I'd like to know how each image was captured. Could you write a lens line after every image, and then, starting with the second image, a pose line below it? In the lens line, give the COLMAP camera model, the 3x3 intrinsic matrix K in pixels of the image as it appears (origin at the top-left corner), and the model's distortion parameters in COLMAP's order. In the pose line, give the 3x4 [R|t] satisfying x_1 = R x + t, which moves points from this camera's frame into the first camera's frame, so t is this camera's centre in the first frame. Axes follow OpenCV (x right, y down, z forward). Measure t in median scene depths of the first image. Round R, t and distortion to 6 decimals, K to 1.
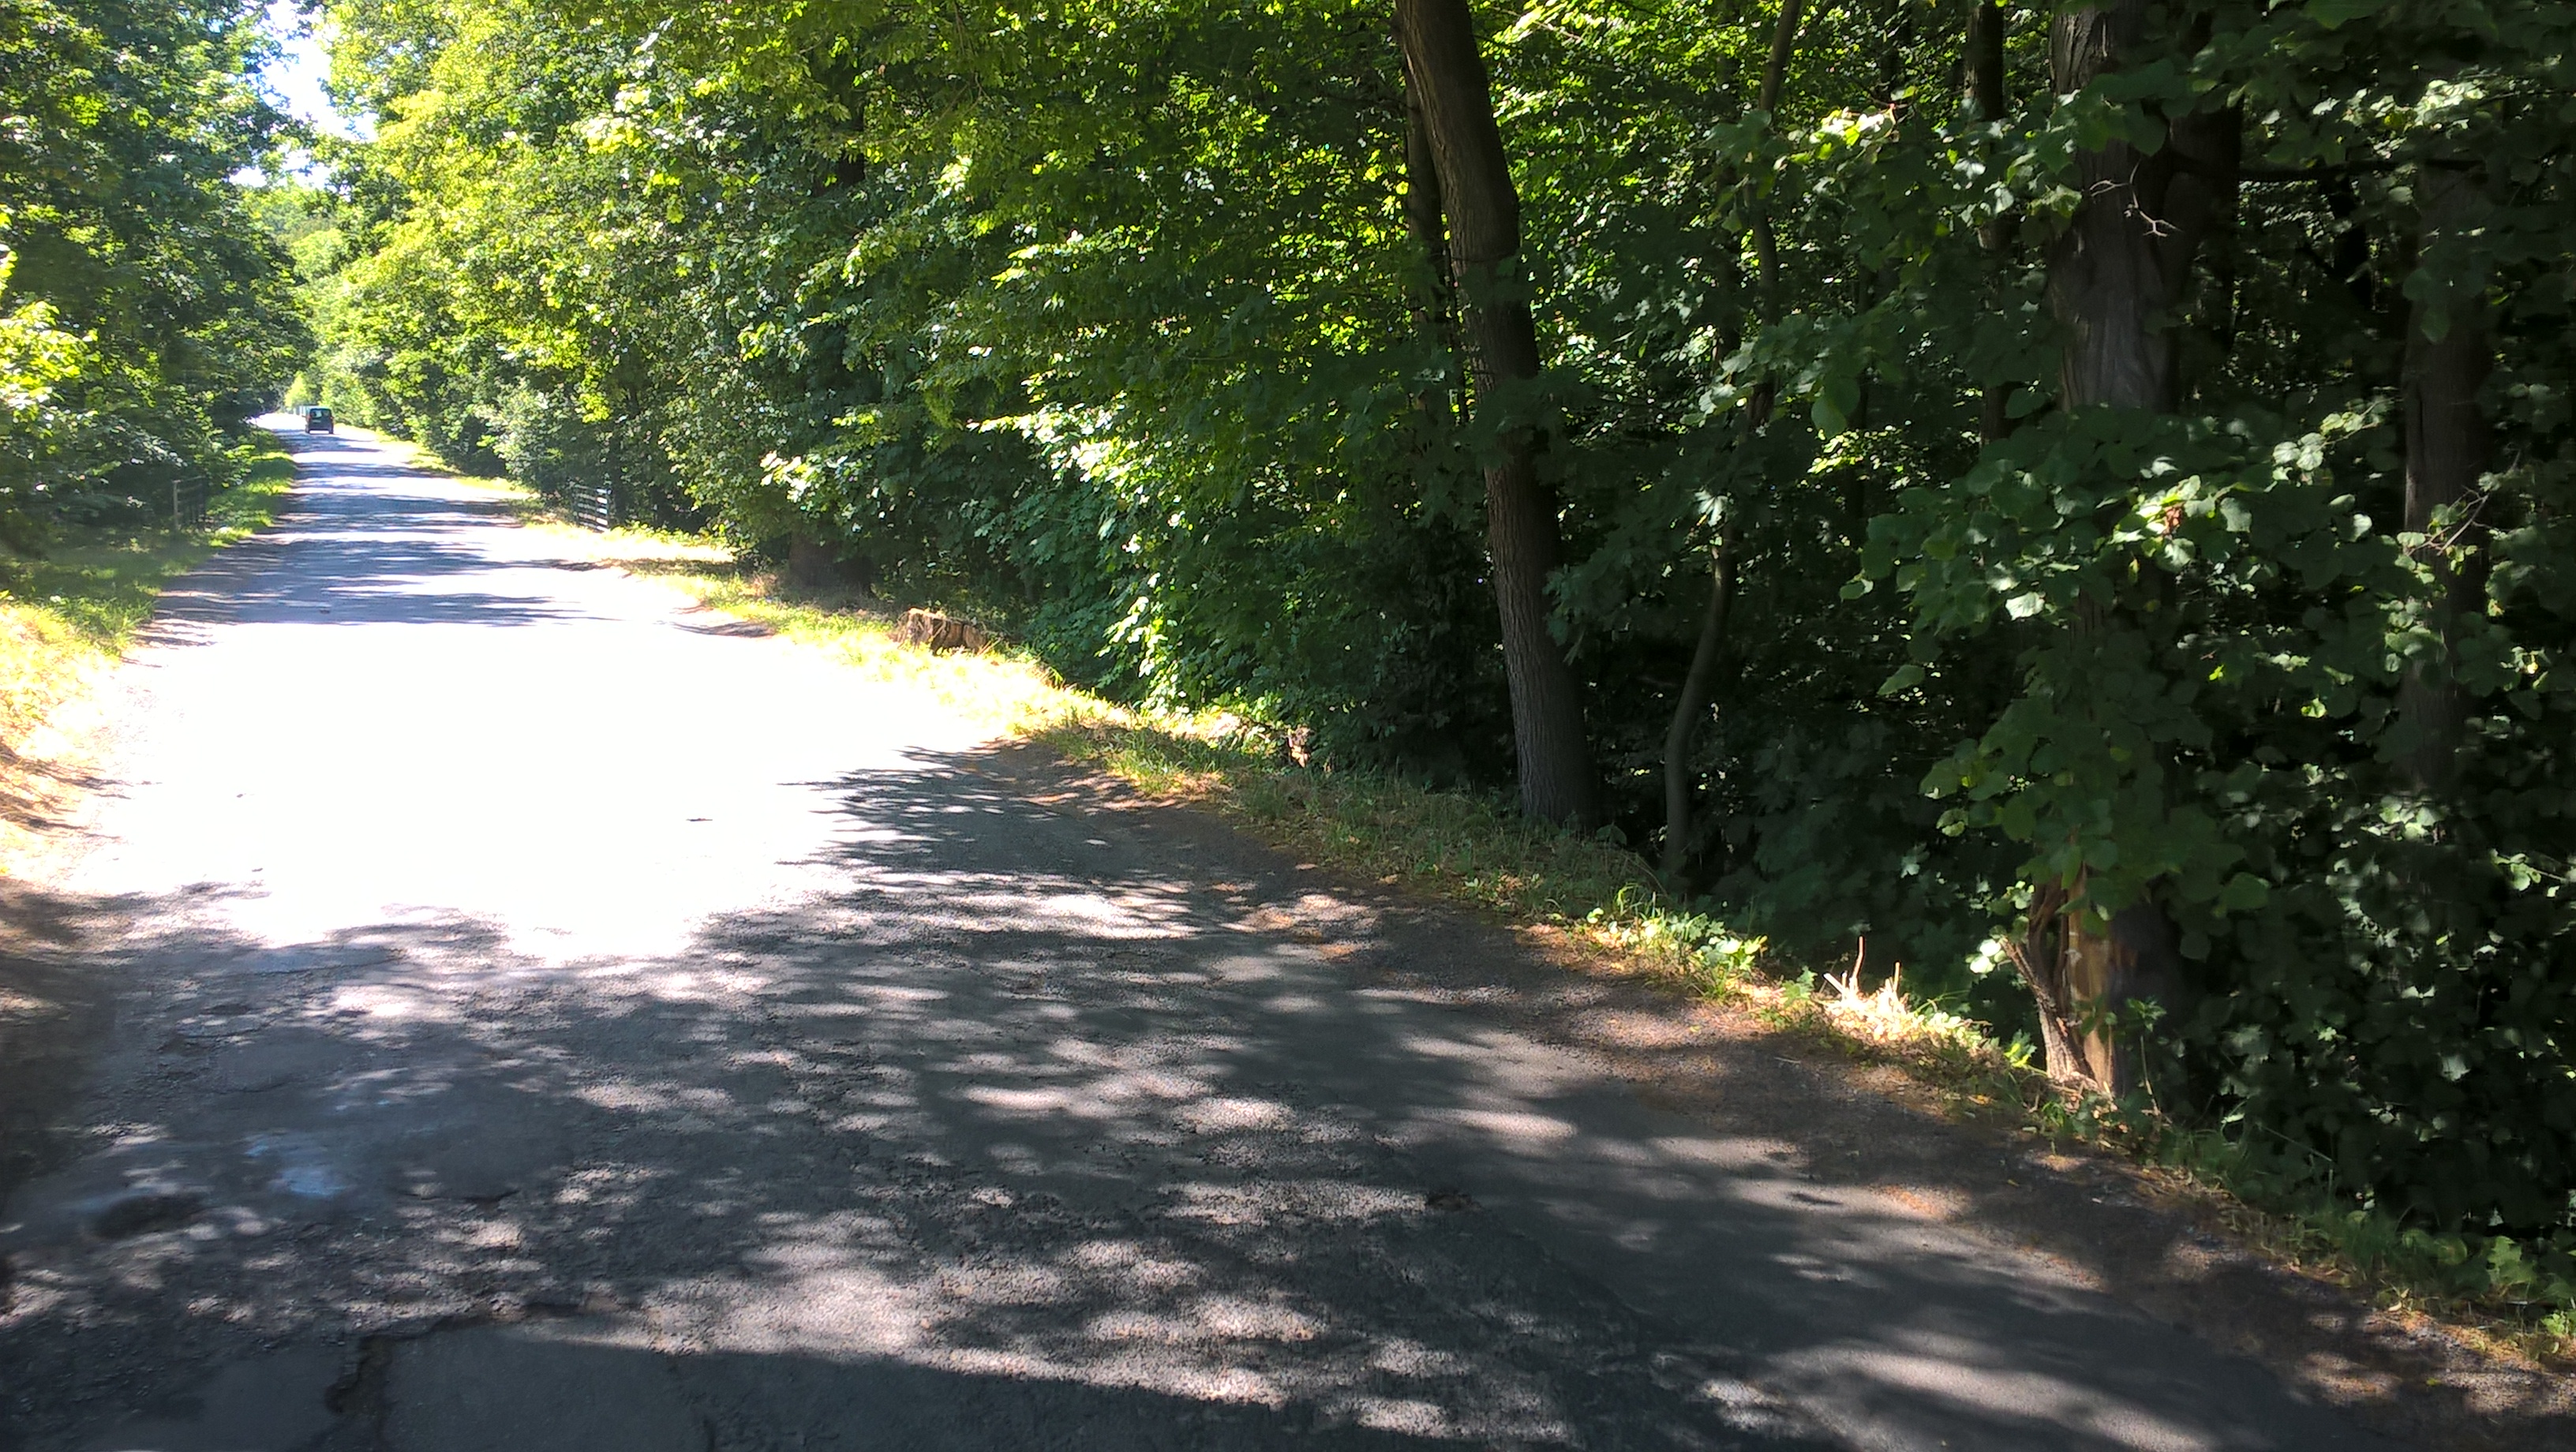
lens RADIAL K [[1941.7, 0, 1285.8], [0, 1941.7, 714.5], [0, 0, 1]] dist [-0.042312, -0.008713]
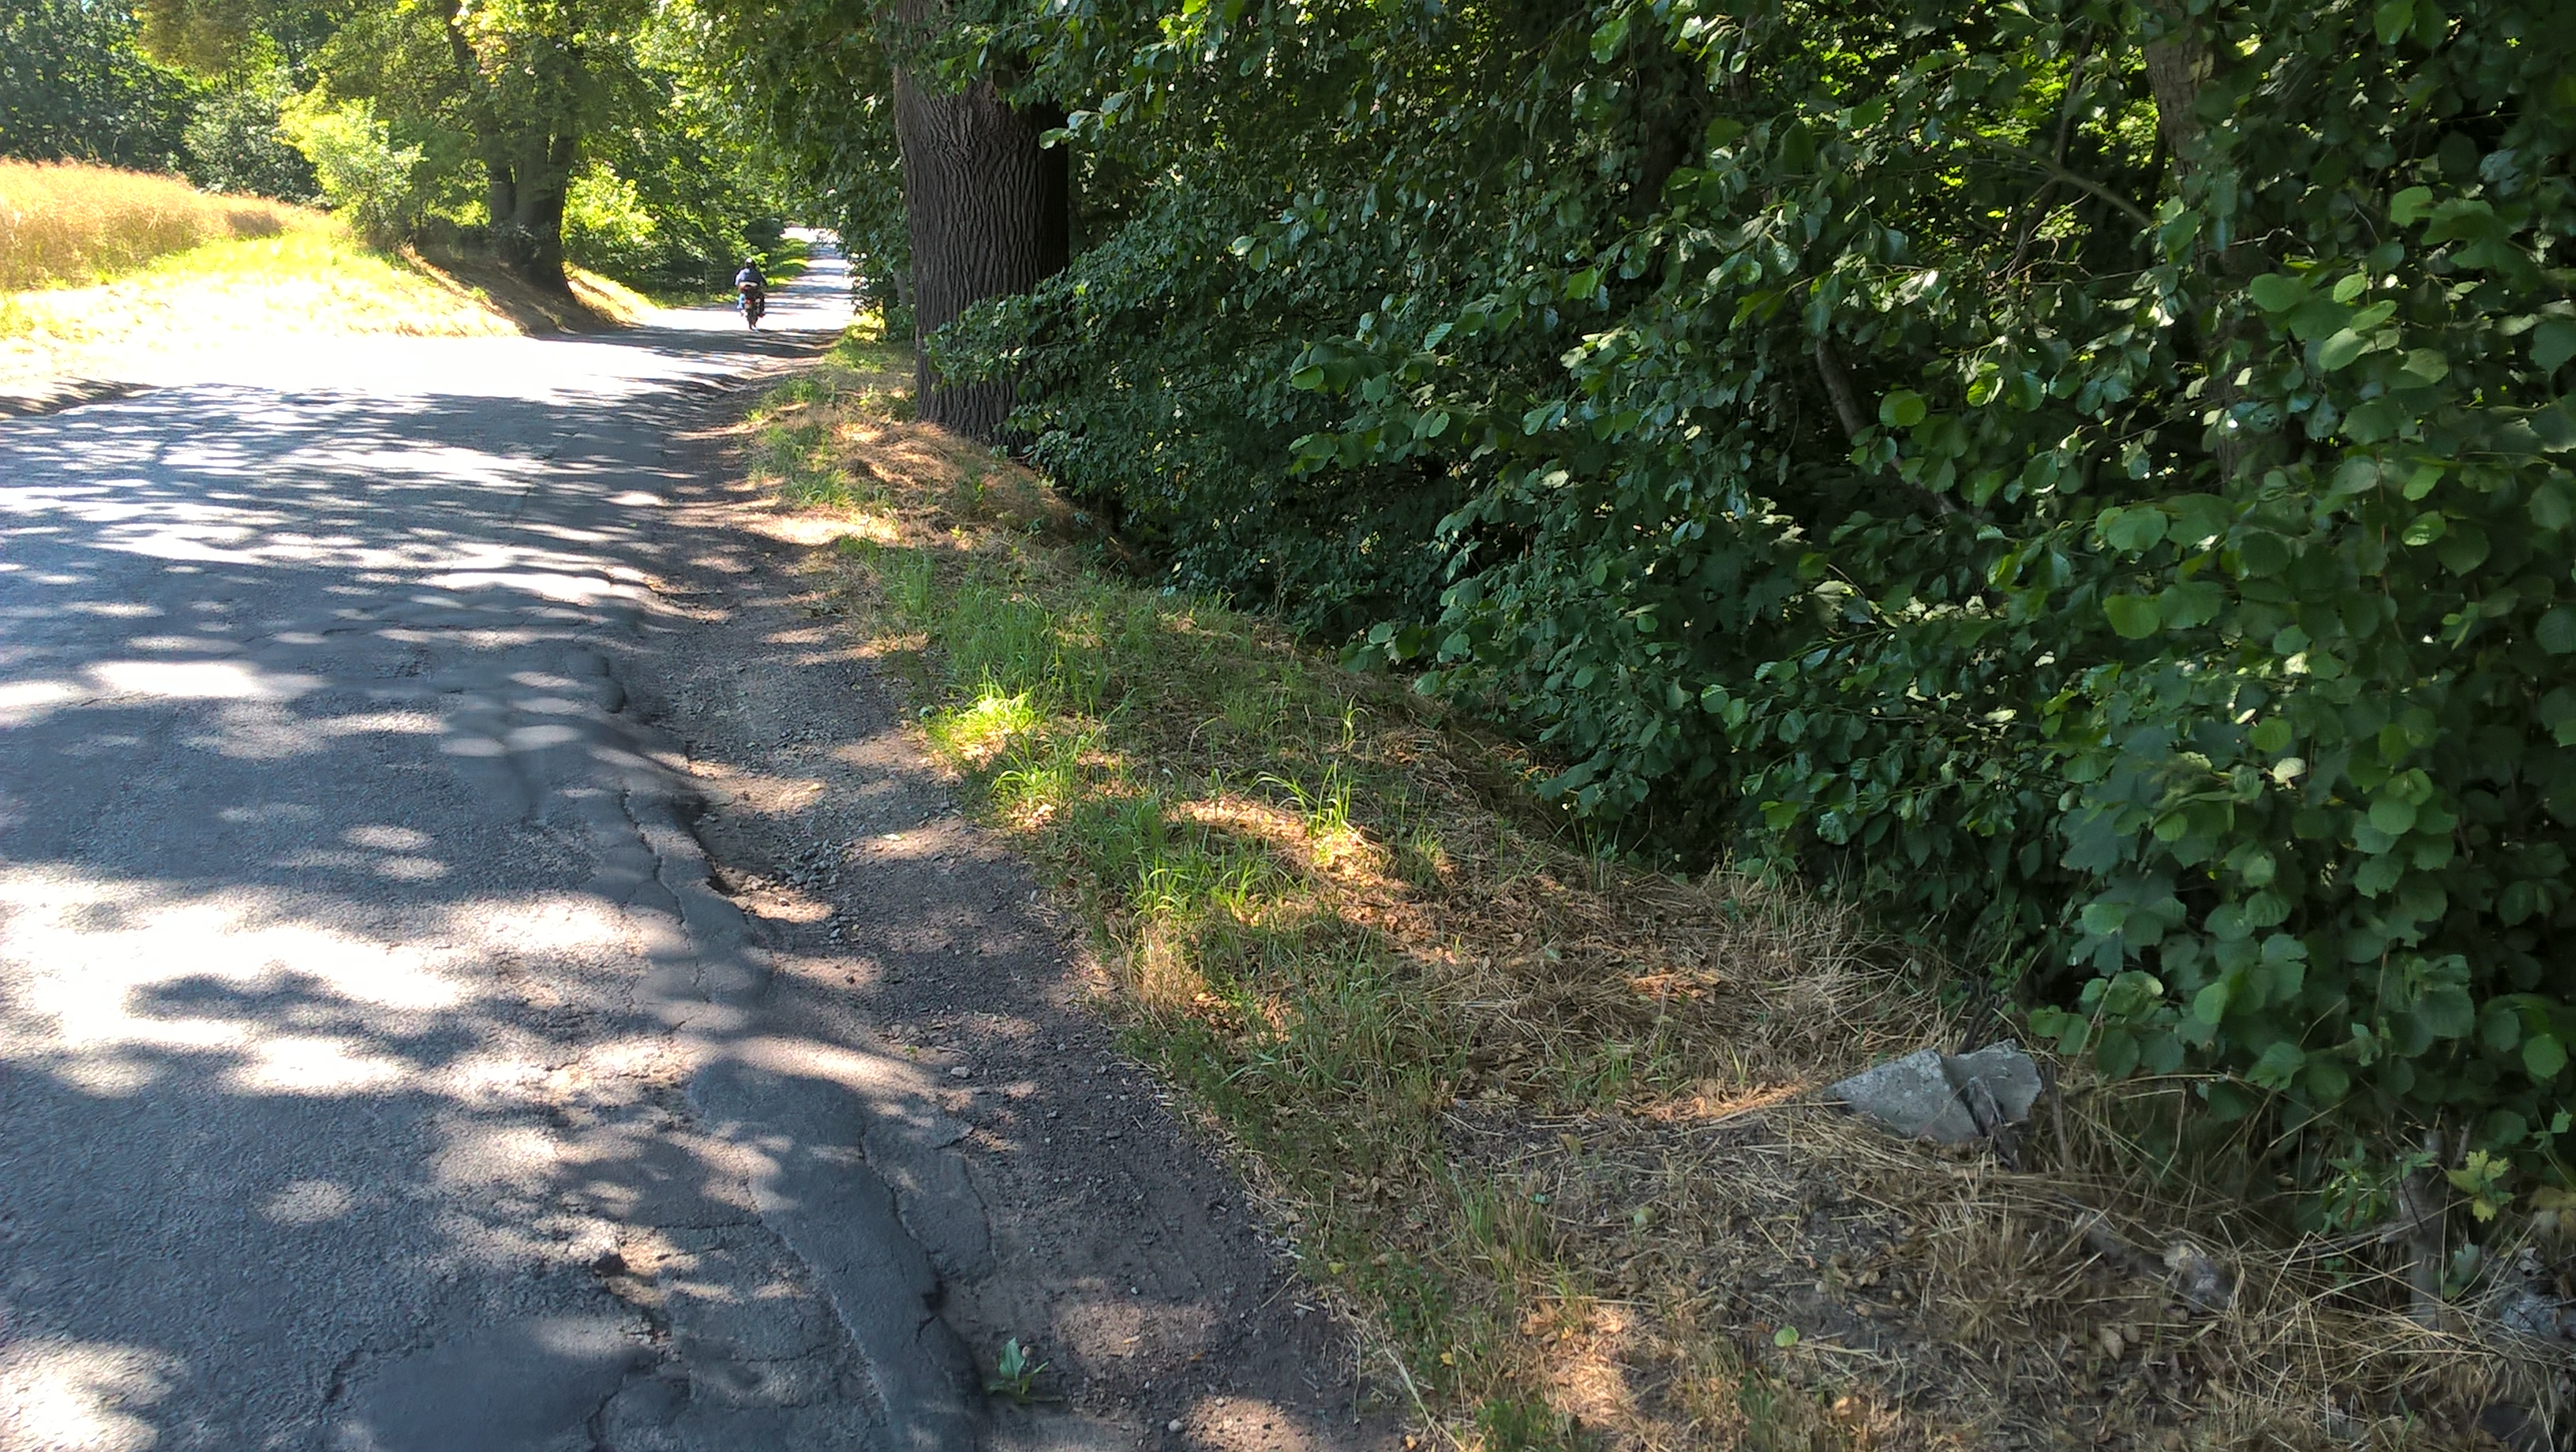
lens RADIAL K [[1941.7, 0, 1293.7], [0, 1941.7, 741.0], [0, 0, 1]] dist [-0.042312, -0.008713]
pose [[0.964536, 0.082038, -0.250880, 0.620272], [-0.056554, 0.992632, 0.107163, 0.128224], [0.257823, -0.089174, 0.962068, -0.924186]]
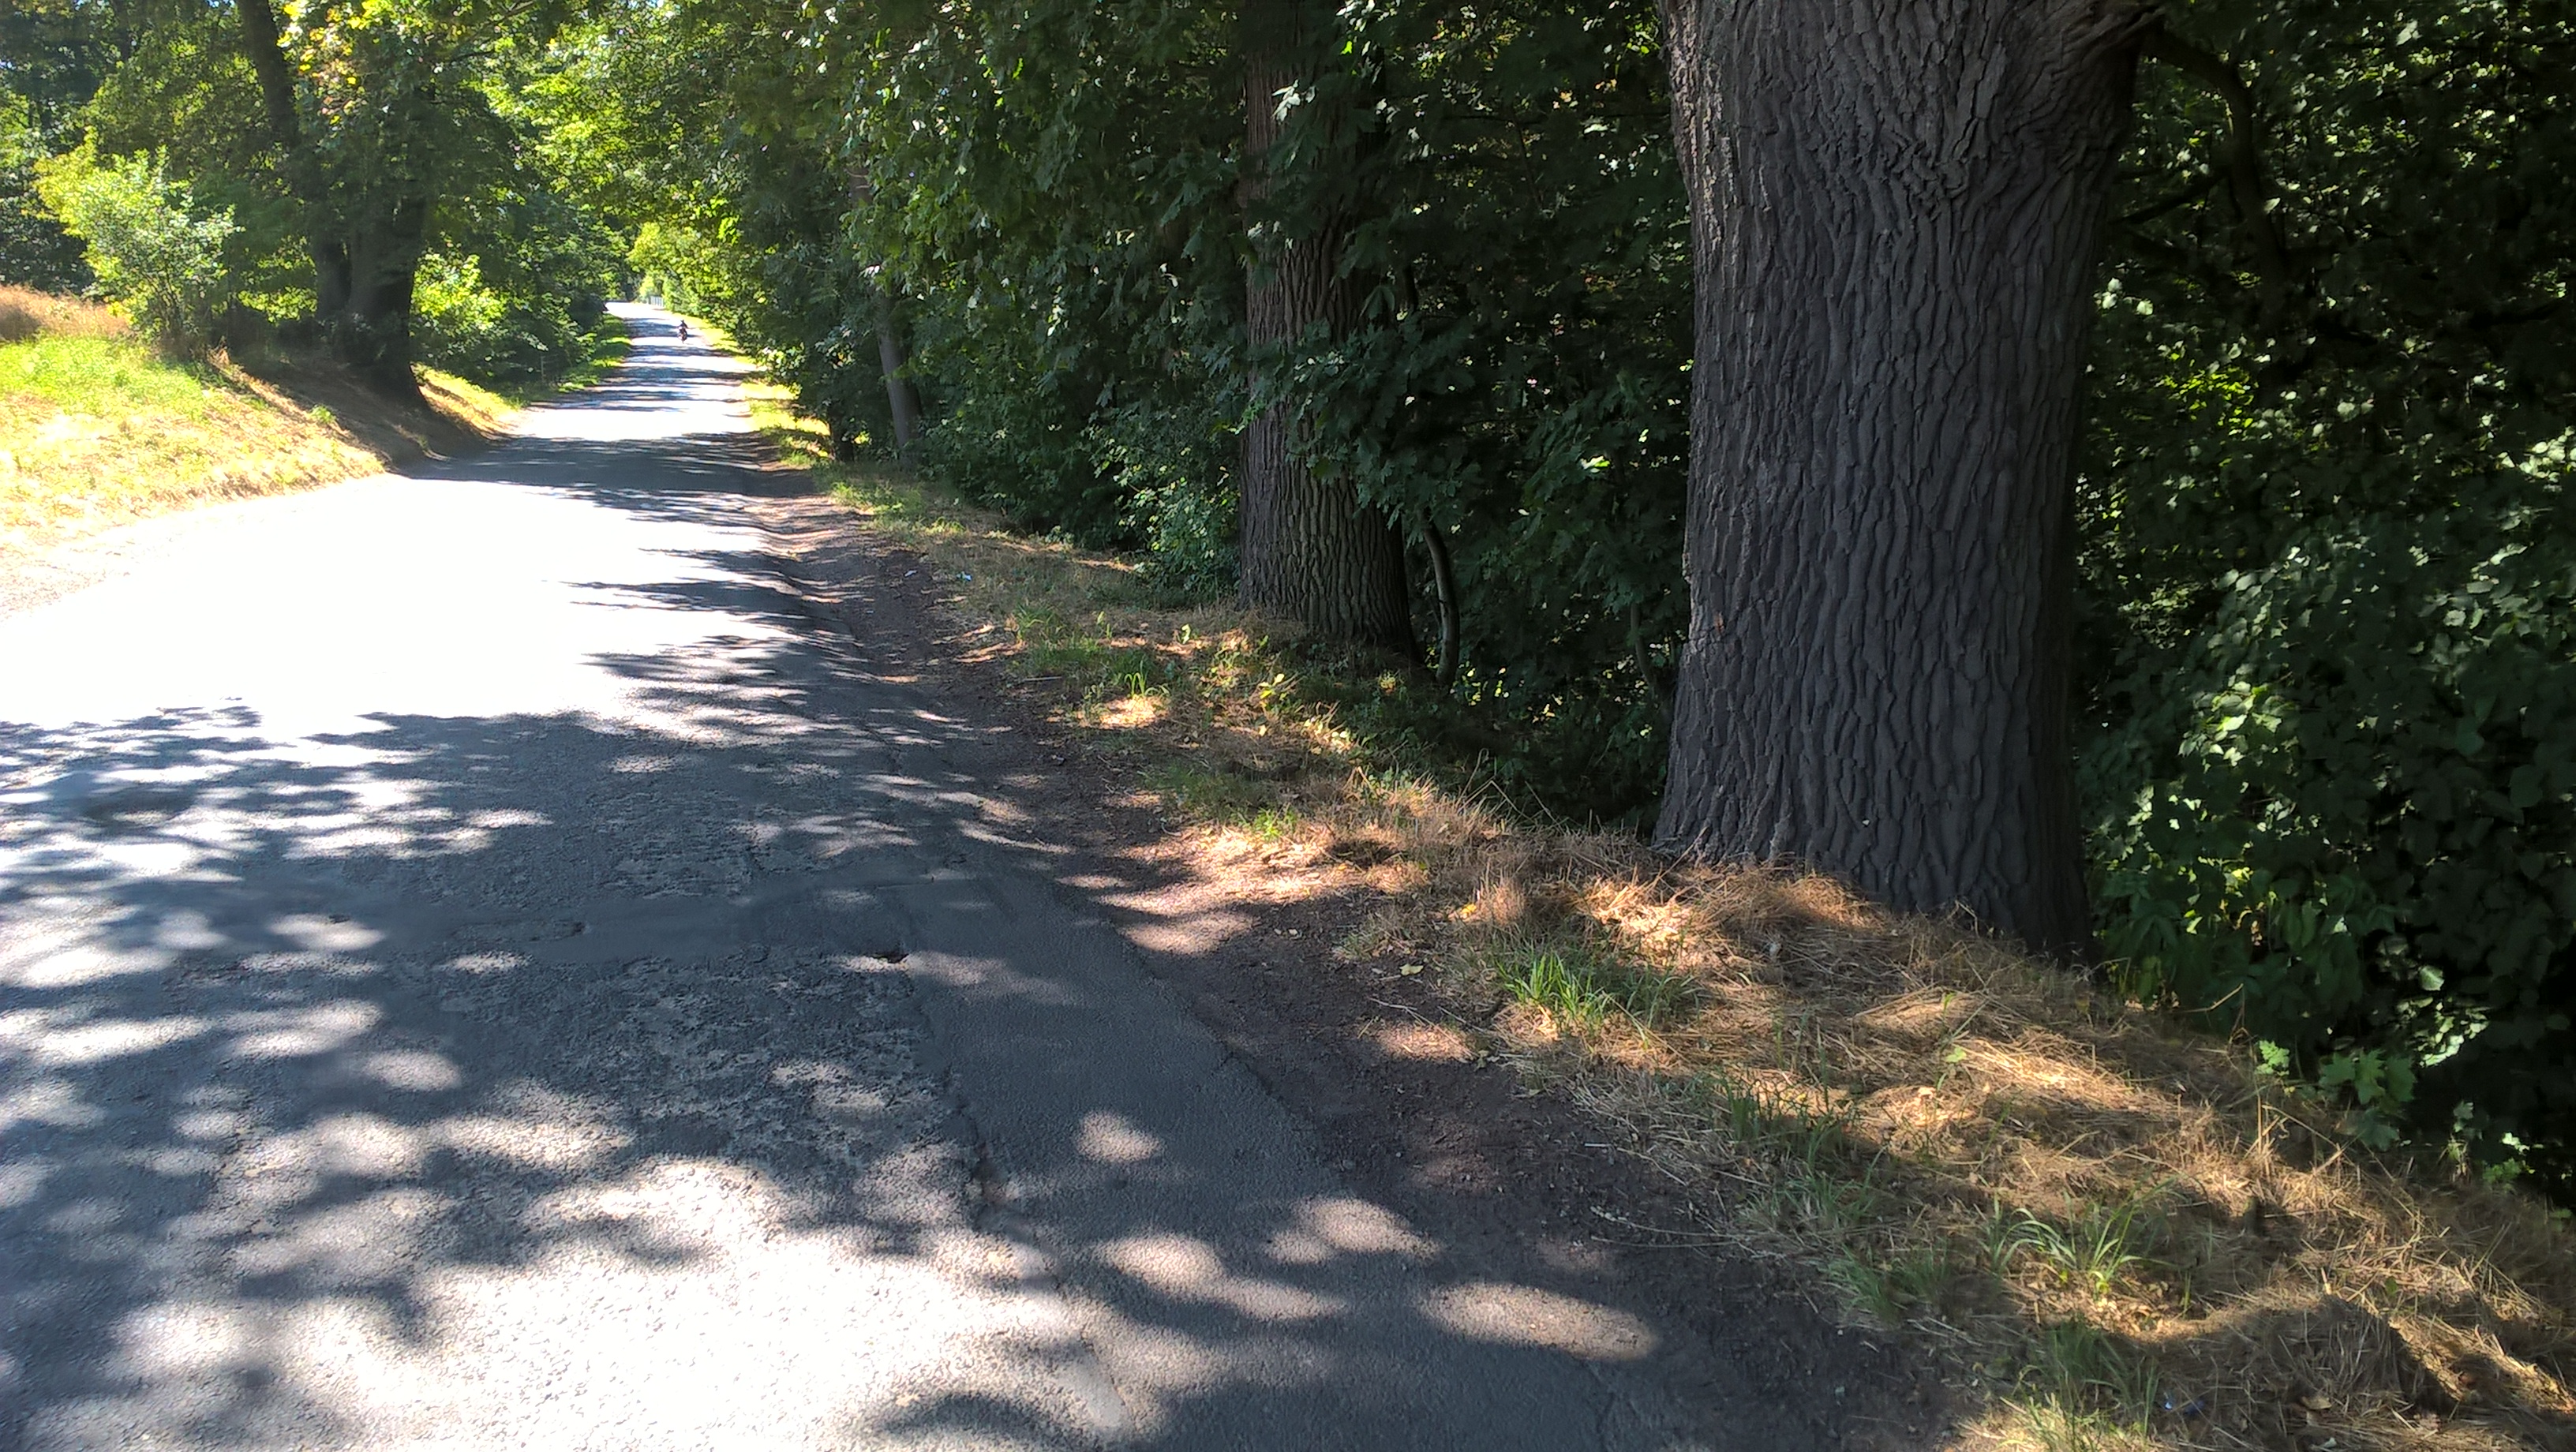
lens RADIAL K [[1941.7, 0, 1291.5], [0, 1941.7, 713.3], [0, 0, 1]] dist [-0.042312, -0.008713]
pose [[0.986440, 0.034395, -0.160476, 0.440532], [-0.025121, 0.997914, 0.059466, 0.092253], [0.162186, -0.054628, 0.985247, -0.729786]]
